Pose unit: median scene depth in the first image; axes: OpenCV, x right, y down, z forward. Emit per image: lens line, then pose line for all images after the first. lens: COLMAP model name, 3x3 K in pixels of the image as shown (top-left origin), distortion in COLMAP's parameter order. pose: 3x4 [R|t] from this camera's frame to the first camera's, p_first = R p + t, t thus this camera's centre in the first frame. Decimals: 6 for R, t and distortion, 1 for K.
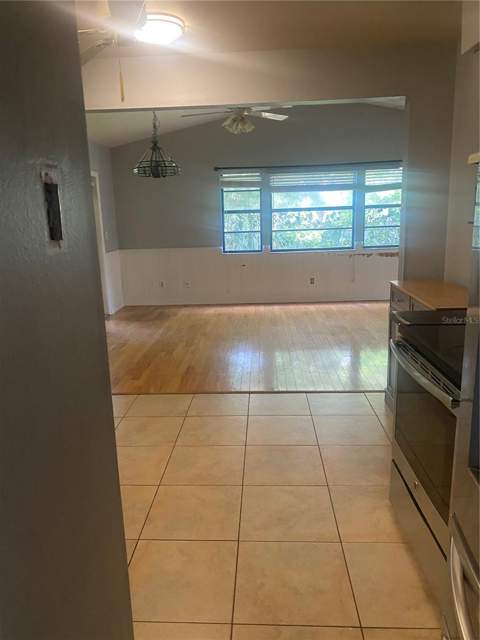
lens RADIAL K [[490.2, 0, 240.0], [0, 490.2, 320.0], [0, 0, 1]] dist [0.117987, -0.192694]
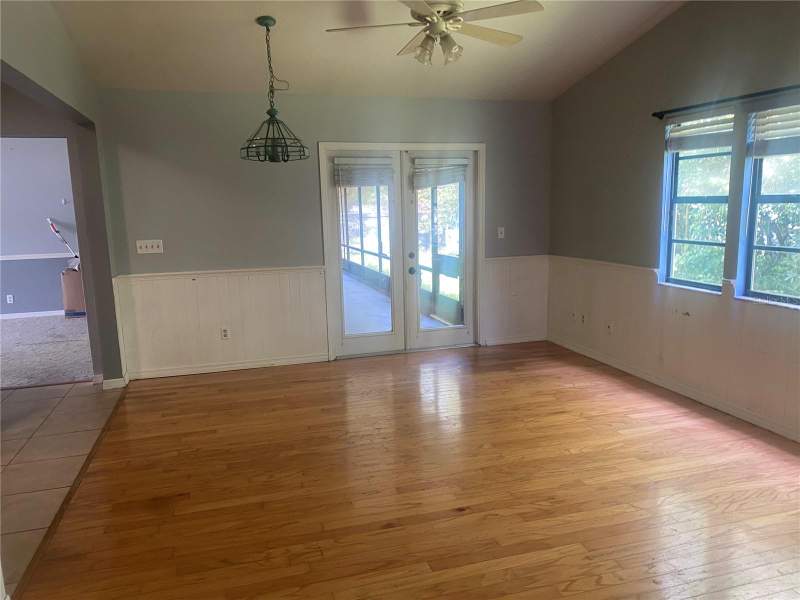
lens RADIAL K [[612.8, 0, 400.0], [0, 612.8, 300.0], [0, 0, 1]] dist [0.117987, -0.192694]
pose [[0.335456, 0.168810, -0.926808, 0.470801], [-0.187850, 0.976043, 0.109786, -0.141248], [0.923137, 0.137273, 0.359130, 0.549902]]
